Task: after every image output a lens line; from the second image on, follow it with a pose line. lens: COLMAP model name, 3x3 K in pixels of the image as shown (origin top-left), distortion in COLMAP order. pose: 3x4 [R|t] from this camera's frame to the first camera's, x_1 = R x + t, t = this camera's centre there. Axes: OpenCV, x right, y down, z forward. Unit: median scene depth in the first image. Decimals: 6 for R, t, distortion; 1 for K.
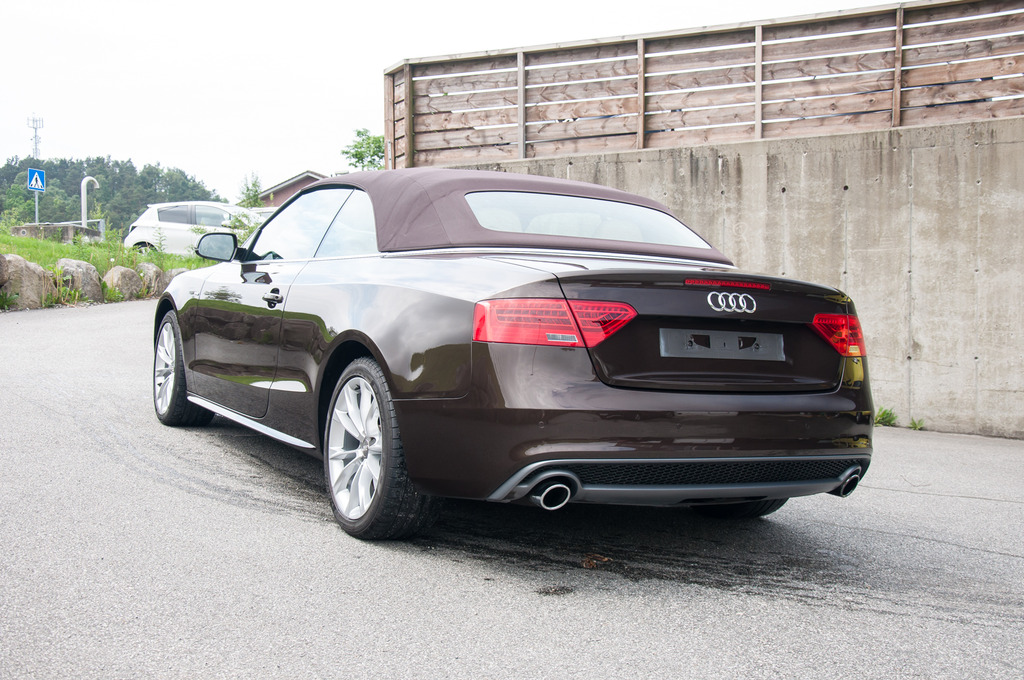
lens RADIAL K [[1216.8, 0, 525.0], [0, 1216.8, 362.5], [0, 0, 1]] dist [0.088561, 0.000000]
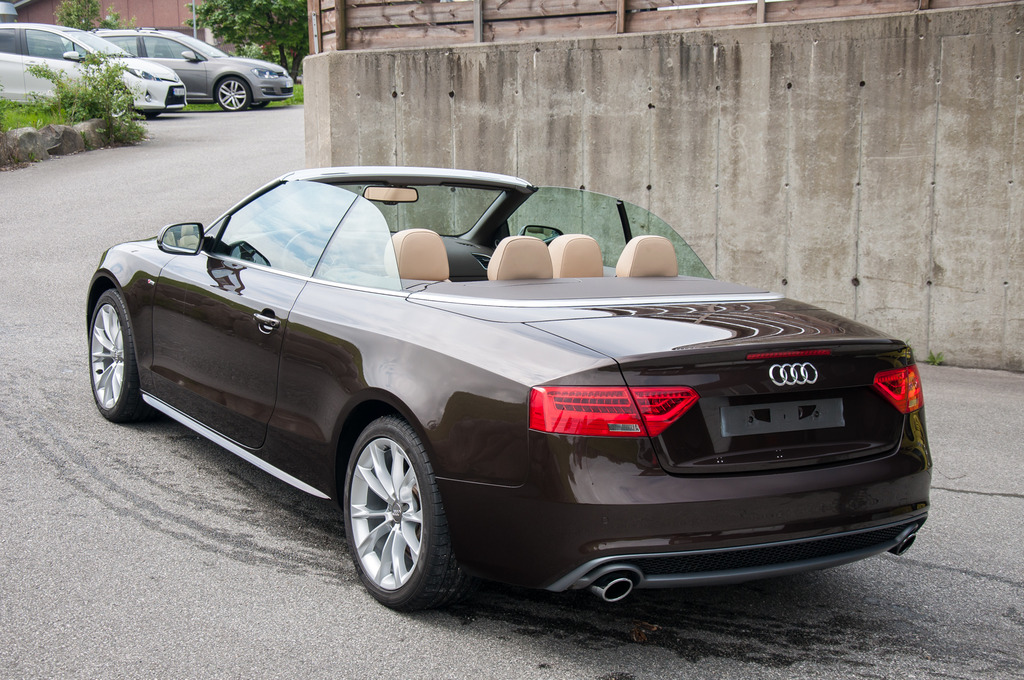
lens RADIAL K [[1502.2, 0, 520.5], [0, 1502.2, 363.4], [0, 0, 1]] dist [0.216554, 0.000000]
pose [[0.997787, -0.014743, 0.064840, -0.077586], [0.006715, 0.992467, 0.122324, -0.131602], [-0.066155, -0.121618, 0.990370, -0.101256]]
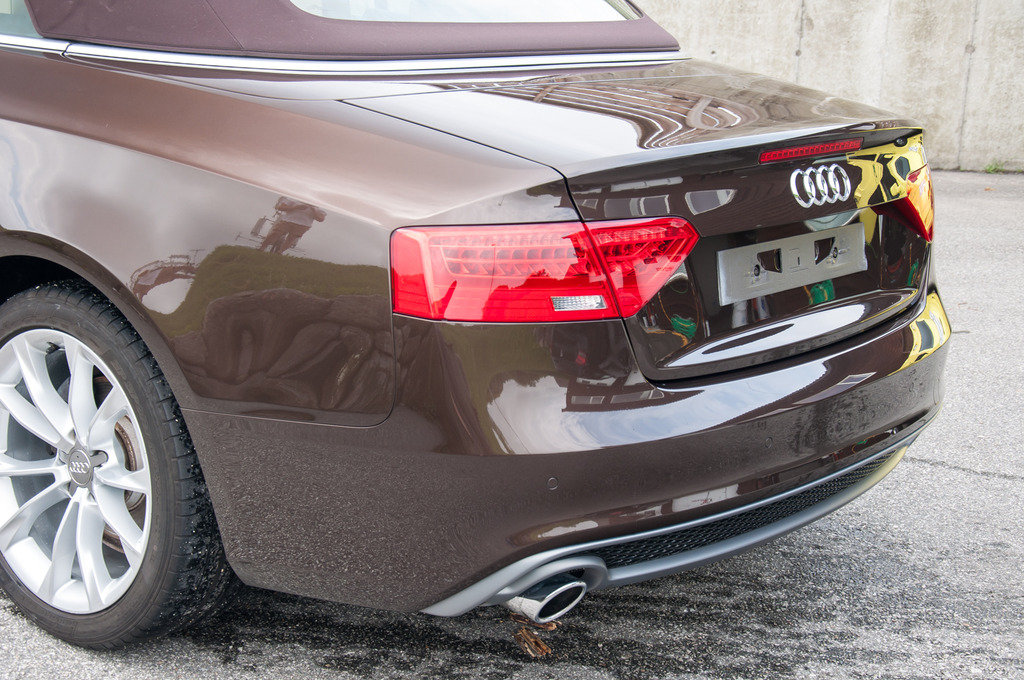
lens RADIAL K [[1559.3, 0, 501.4], [0, 1559.3, 346.7], [0, 0, 1]] dist [0.228177, 0.000000]
pose [[0.934924, -0.079580, 0.345808, -0.134673], [-0.007223, 0.970058, 0.242765, -0.095771], [-0.354773, -0.229465, 0.906356, 0.260389]]
